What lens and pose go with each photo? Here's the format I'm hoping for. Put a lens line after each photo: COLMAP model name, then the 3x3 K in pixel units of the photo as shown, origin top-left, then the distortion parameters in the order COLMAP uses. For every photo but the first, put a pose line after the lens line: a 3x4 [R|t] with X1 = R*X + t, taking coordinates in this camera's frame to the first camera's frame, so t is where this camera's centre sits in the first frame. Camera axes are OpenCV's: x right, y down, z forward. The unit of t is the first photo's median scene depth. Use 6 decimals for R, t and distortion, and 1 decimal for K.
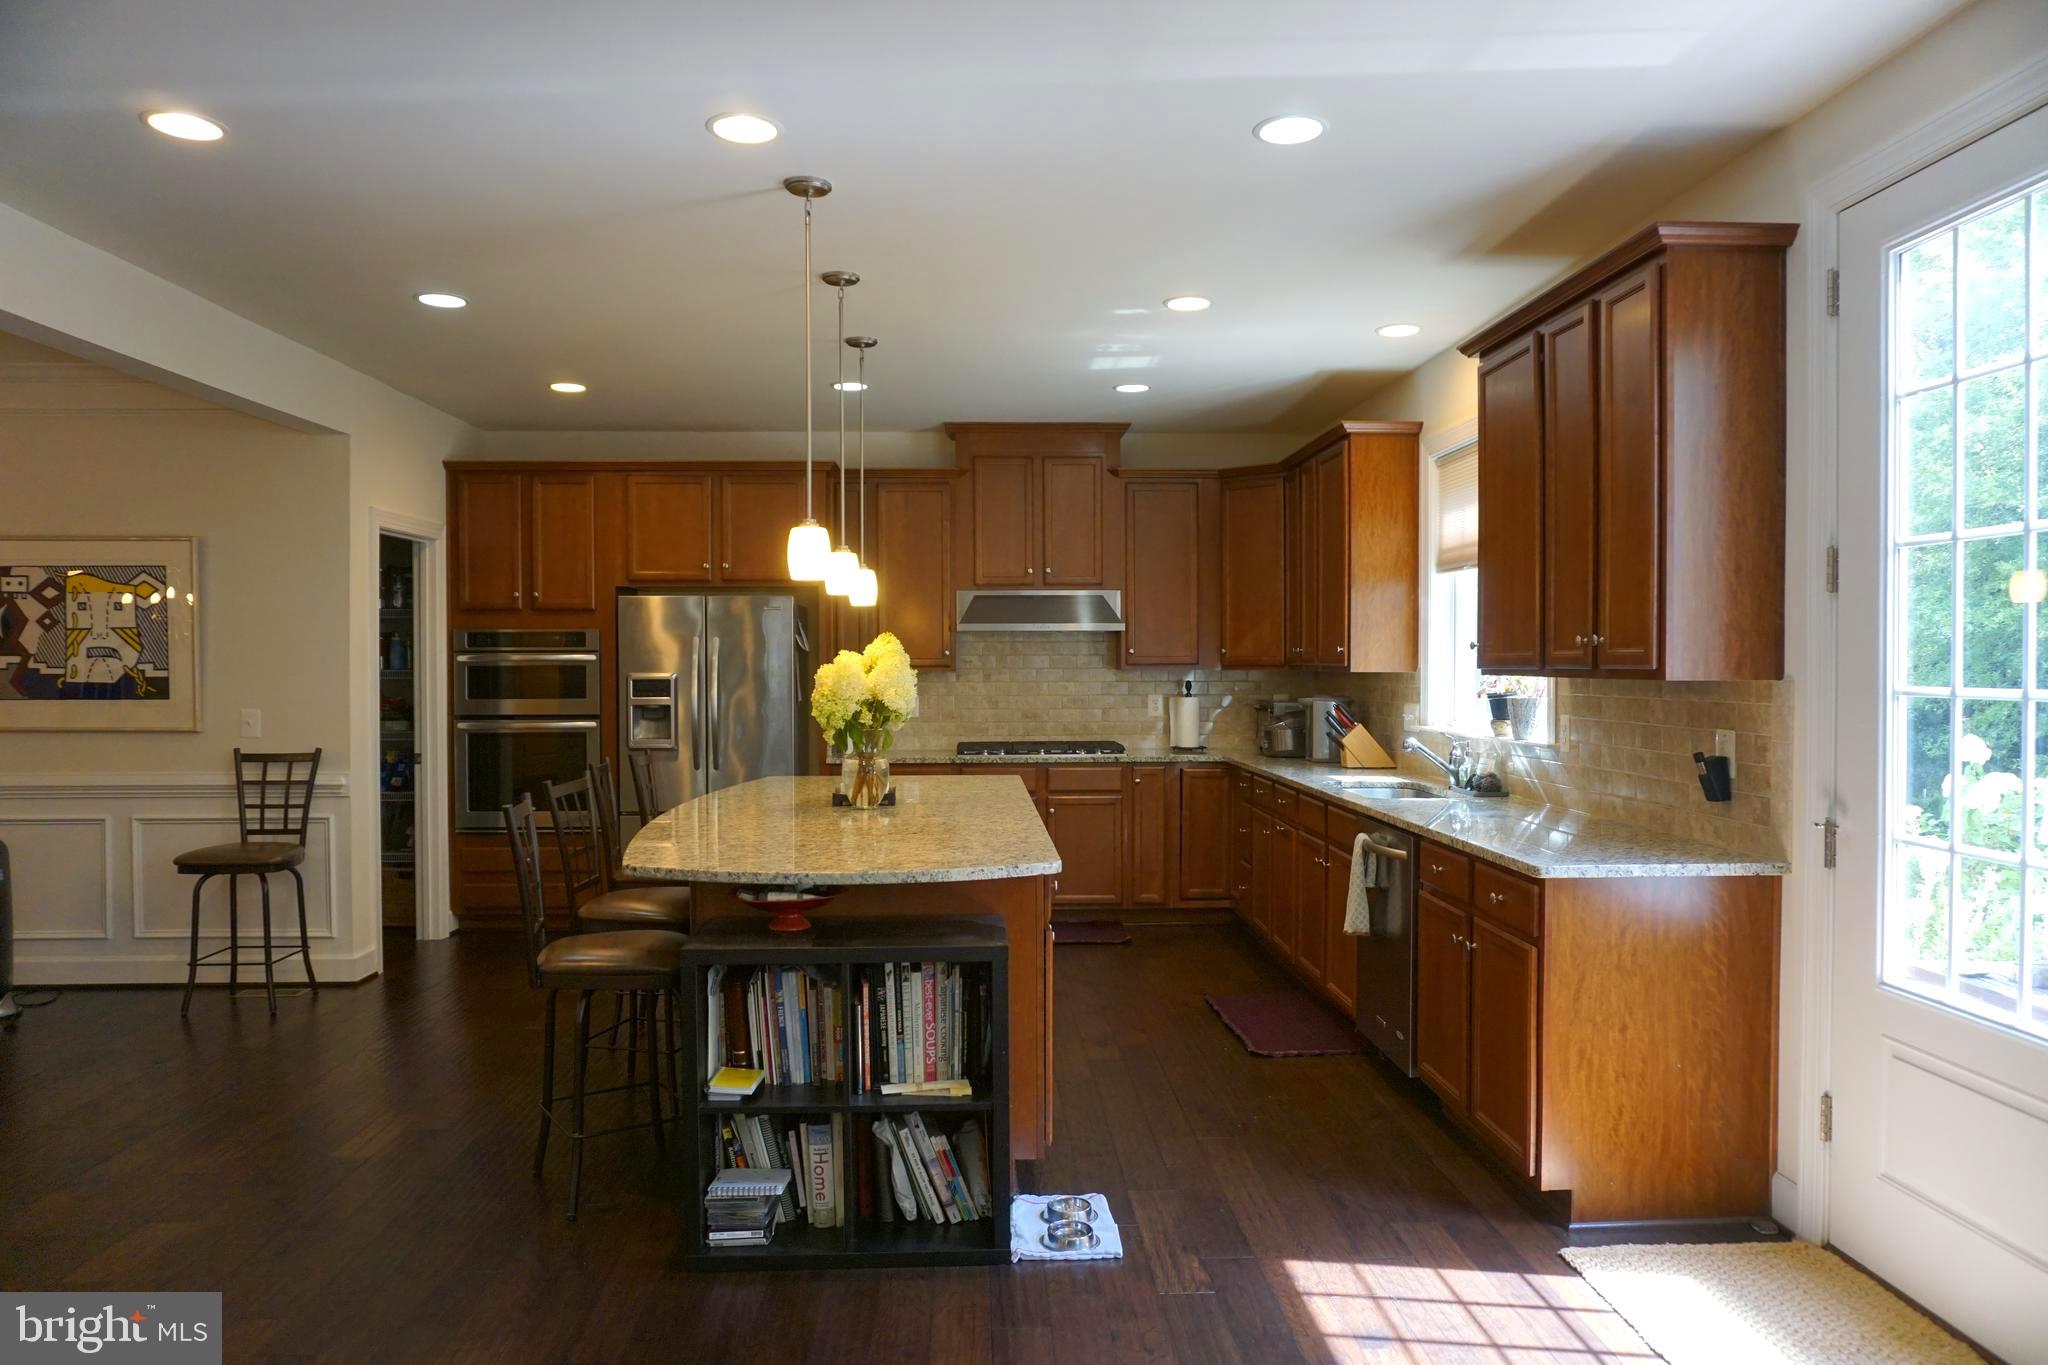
lens RADIAL K [[1358.0, 0, 1014.3], [0, 1358.0, 685.5], [0, 0, 1]] dist [-0.033280, 0.012652]
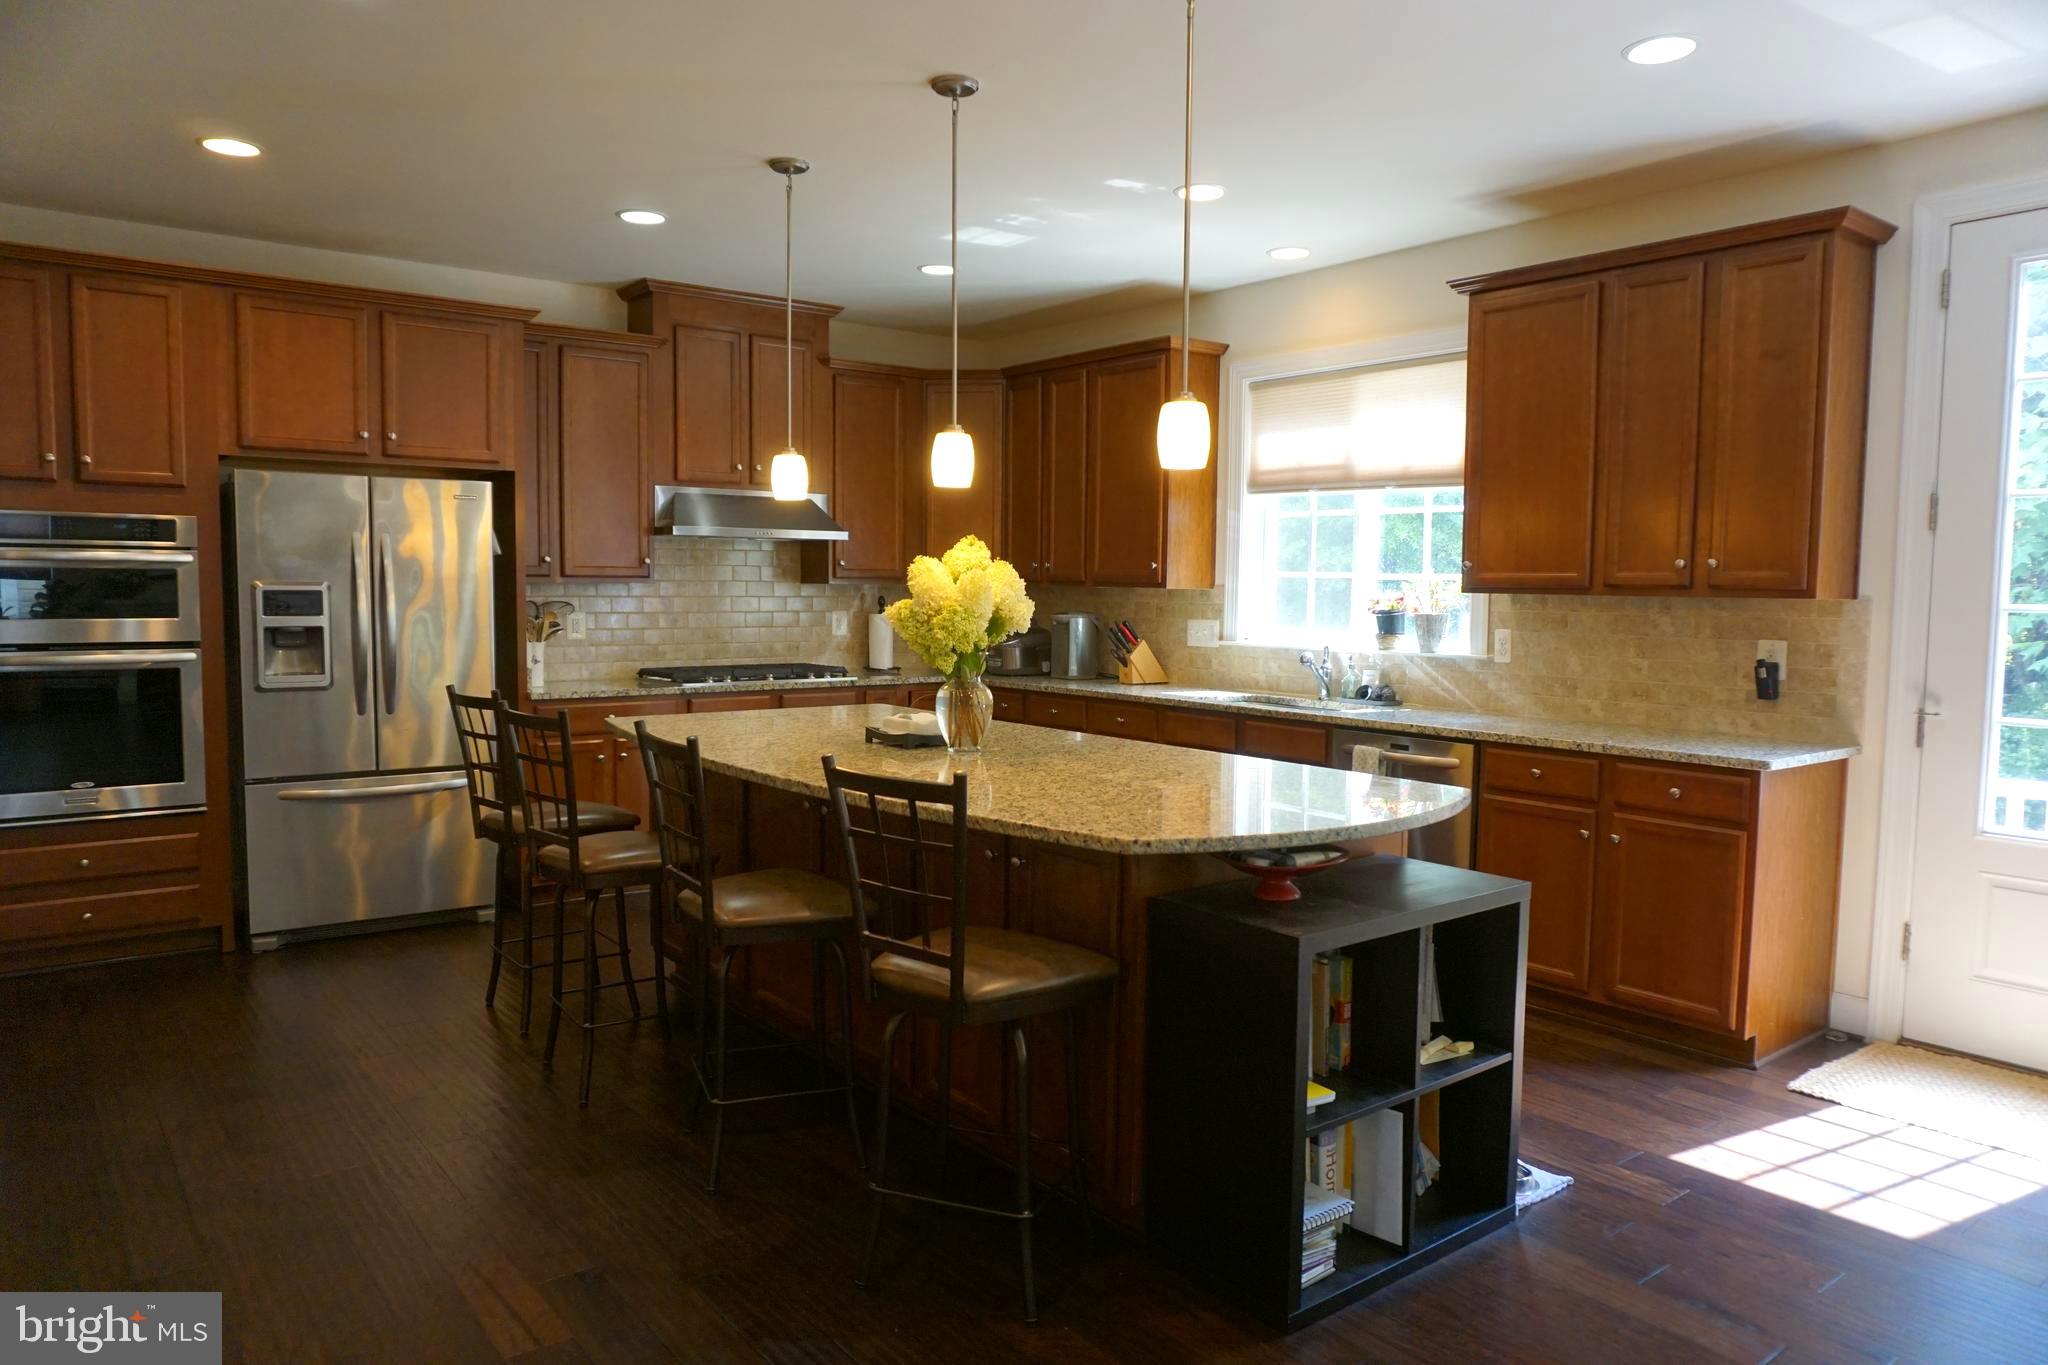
lens RADIAL K [[1358.0, 0, 1019.7], [0, 1358.0, 690.3], [0, 0, 1]] dist [-0.033280, 0.012652]
pose [[0.815245, -0.033953, 0.578120, -0.564542], [-0.003184, 0.998002, 0.063102, 0.002973], [-0.579108, -0.053285, 0.813508, 0.319401]]
